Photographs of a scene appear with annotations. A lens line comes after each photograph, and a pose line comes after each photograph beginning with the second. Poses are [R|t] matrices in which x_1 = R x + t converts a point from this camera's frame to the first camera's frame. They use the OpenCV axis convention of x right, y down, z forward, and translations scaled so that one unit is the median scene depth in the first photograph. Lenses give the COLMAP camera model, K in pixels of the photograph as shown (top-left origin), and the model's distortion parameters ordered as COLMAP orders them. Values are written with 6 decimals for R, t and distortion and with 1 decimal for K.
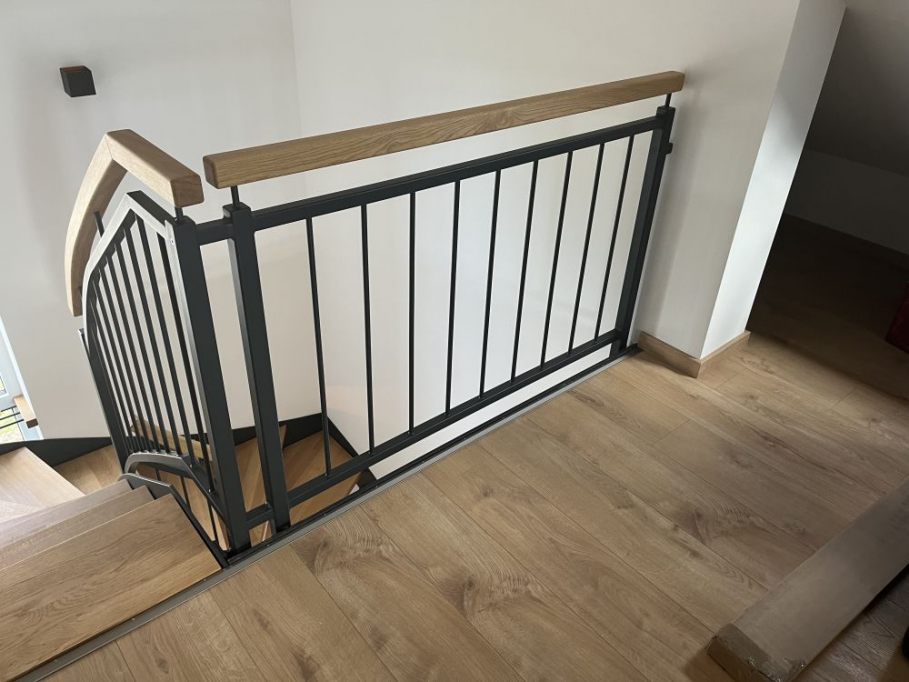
lens RADIAL K [[687.6, 0, 454.5], [0, 687.6, 341.0], [0, 0, 1]] dist [0.001275, -0.000376]
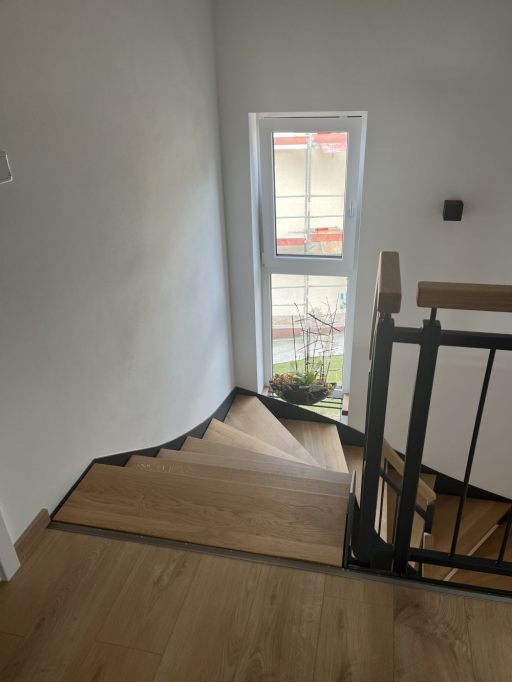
lens RADIAL K [[514.9, 0, 256.0], [0, 514.9, 341.0], [0, 0, 1]] dist [0.071767, -0.099919]
pose [[0.592479, 0.309824, -0.743624, 0.187330], [-0.386149, 0.919352, 0.075377, -0.090803], [0.707006, 0.242490, 0.664335, 0.098542]]
